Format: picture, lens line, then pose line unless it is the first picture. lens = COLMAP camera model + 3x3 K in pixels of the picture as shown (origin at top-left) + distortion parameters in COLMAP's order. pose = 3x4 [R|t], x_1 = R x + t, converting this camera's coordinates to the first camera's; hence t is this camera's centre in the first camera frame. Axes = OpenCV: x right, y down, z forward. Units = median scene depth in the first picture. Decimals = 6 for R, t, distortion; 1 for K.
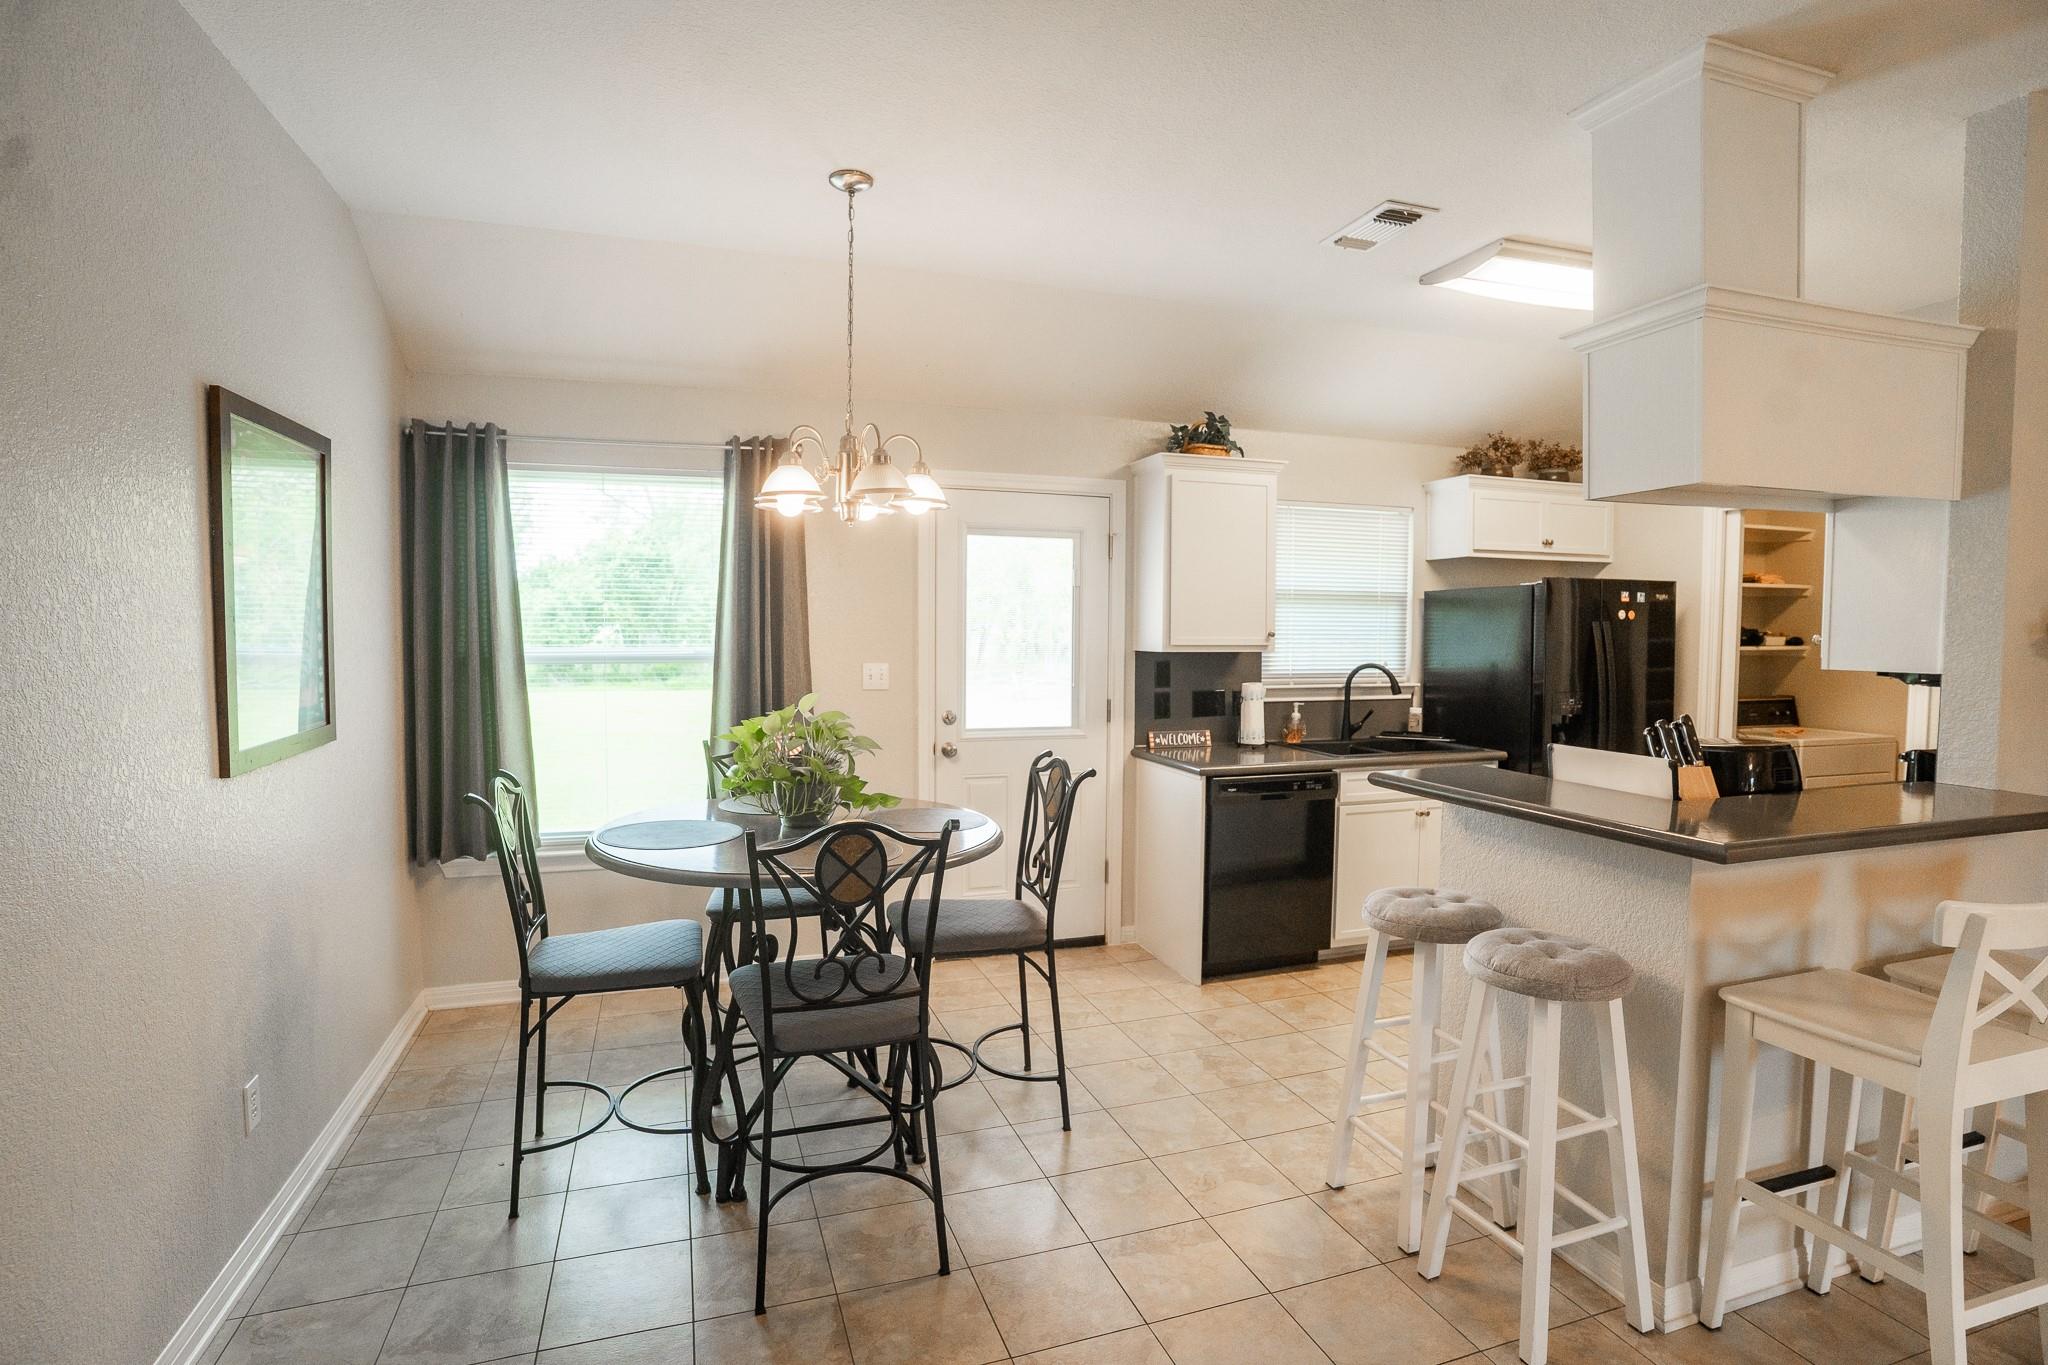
lens RADIAL K [[1006.4, 0, 1020.2], [0, 1006.4, 675.7], [0, 0, 1]] dist [-0.088016, 0.044187]
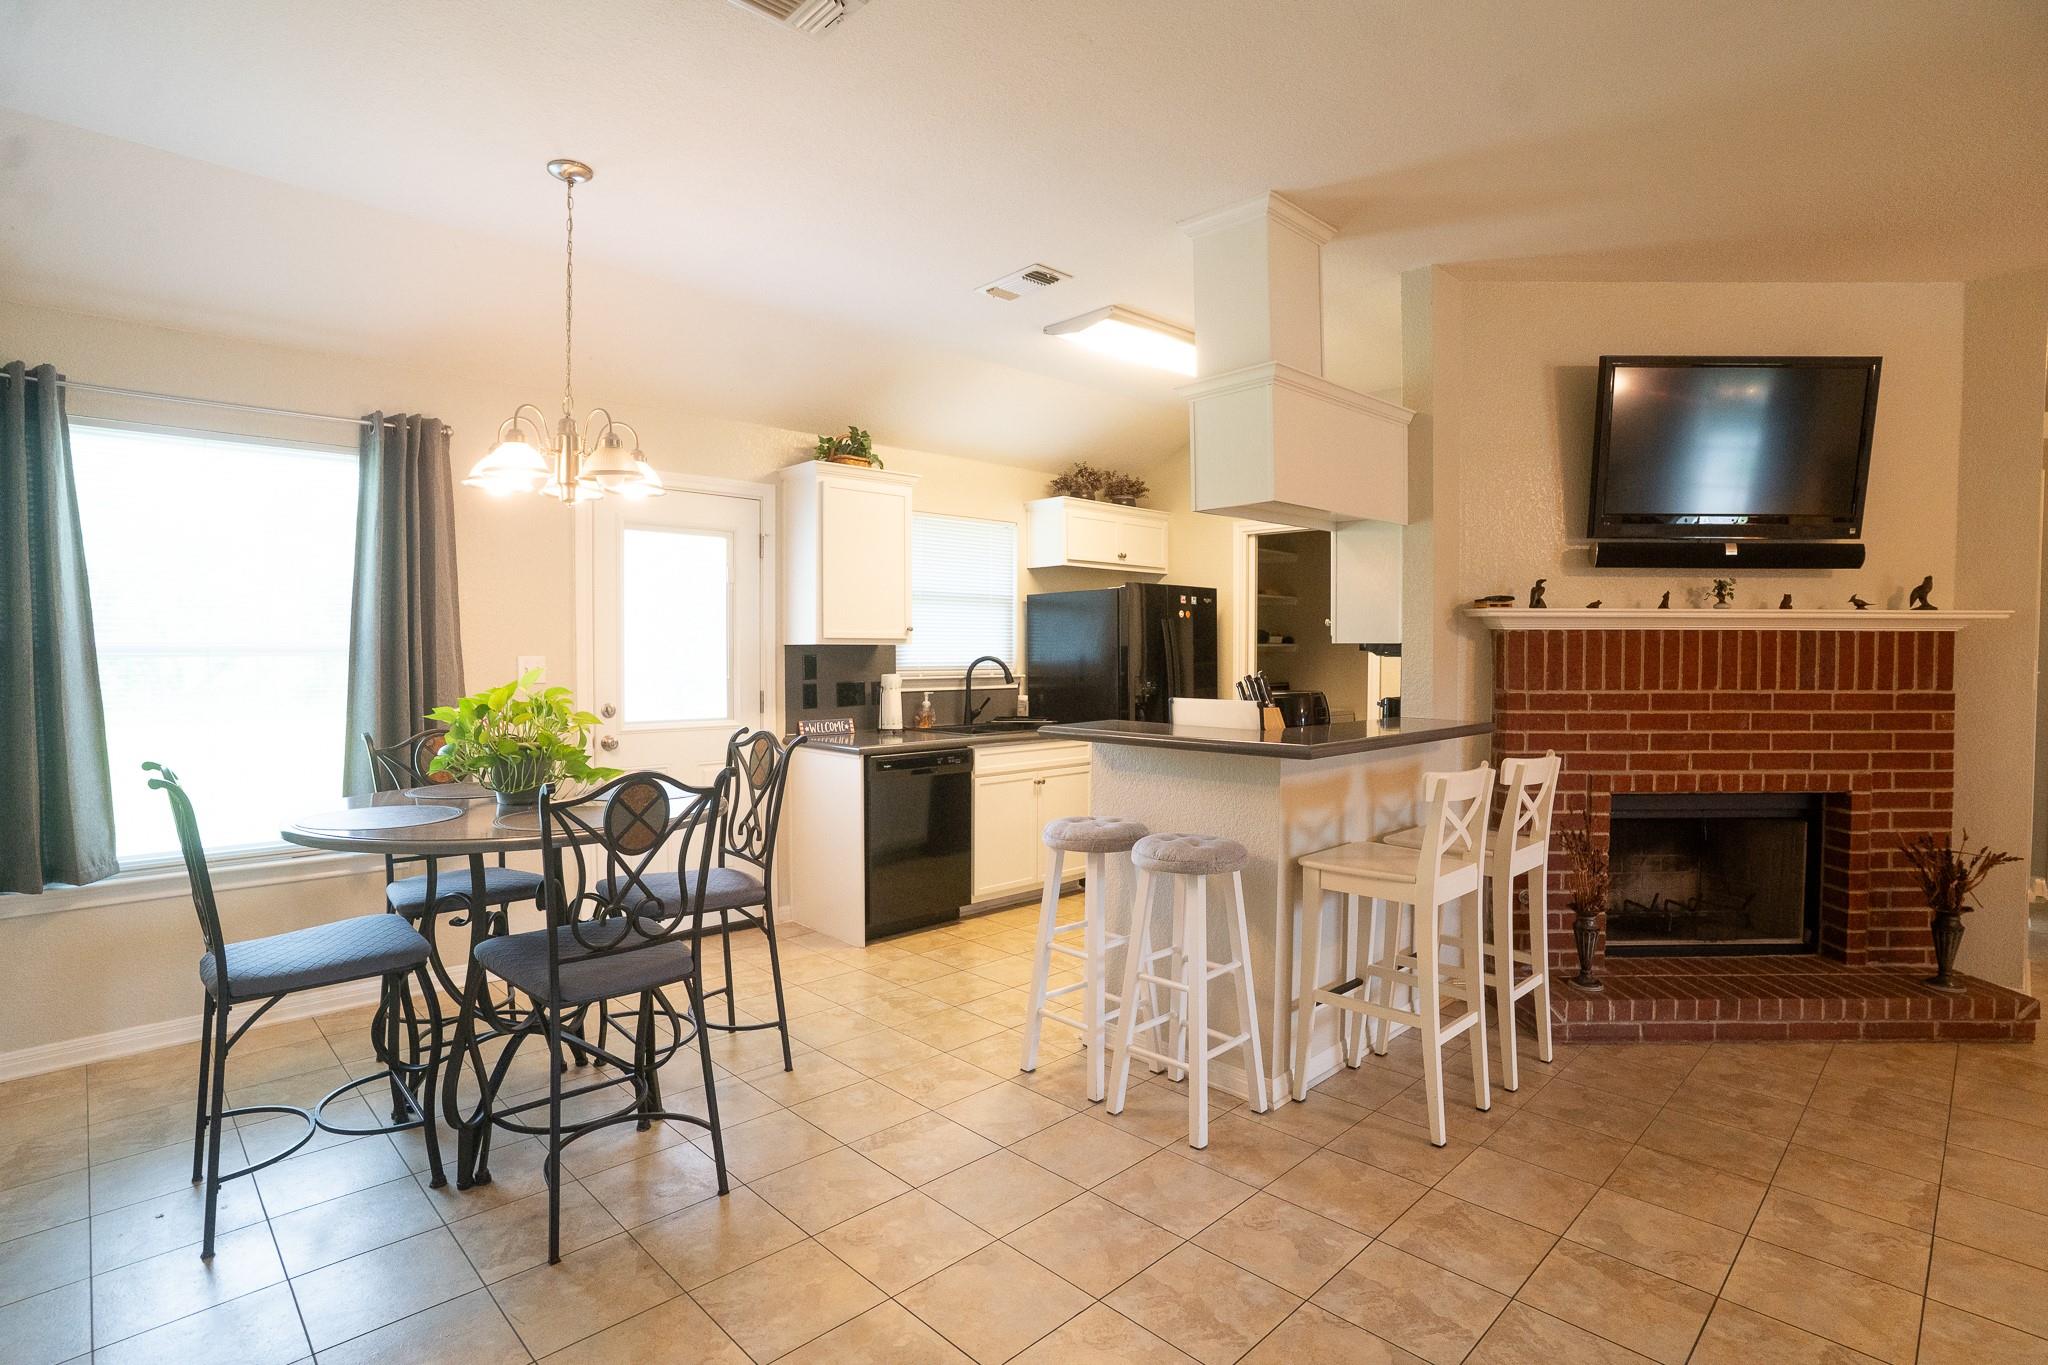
lens RADIAL K [[1008.0, 0, 1018.4], [0, 1008.0, 680.2], [0, 0, 1]] dist [-0.081005, 0.038120]
pose [[0.904739, -0.016914, 0.425630, -0.135014], [0.024438, 0.999627, -0.012223, 0.036935], [-0.425265, 0.021460, 0.904815, -0.076770]]
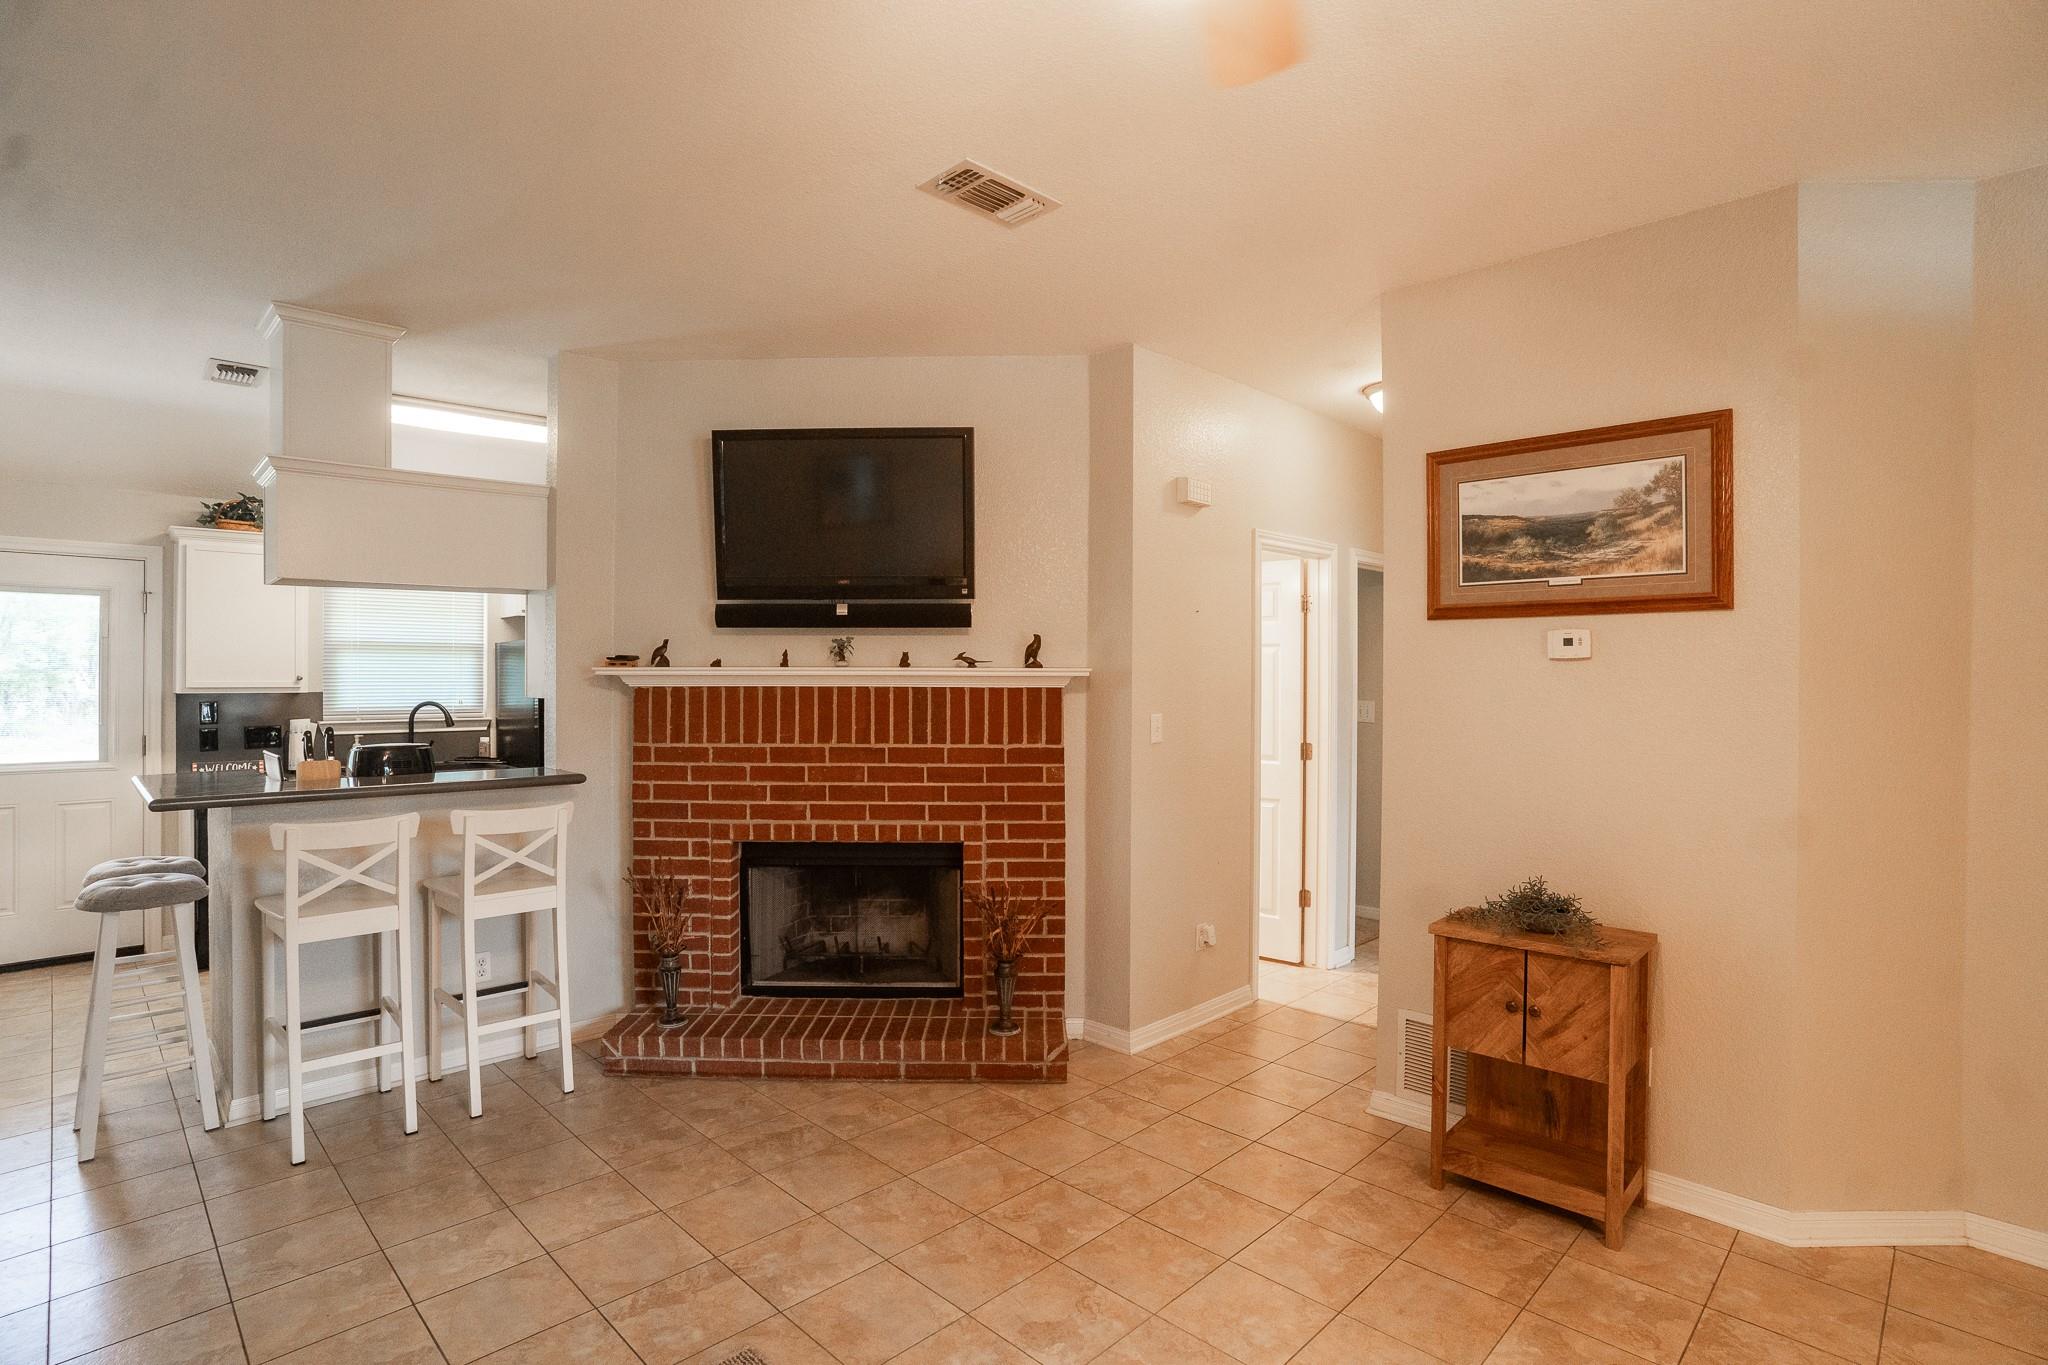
lens RADIAL K [[1006.4, 0, 1020.2], [0, 1006.4, 675.7], [0, 0, 1]] dist [-0.088016, 0.044187]
pose [[0.898726, -0.003638, 0.438495, 0.589749], [0.024340, 0.998838, -0.041599, 0.029447], [-0.437834, 0.048059, 0.897770, -0.501072]]
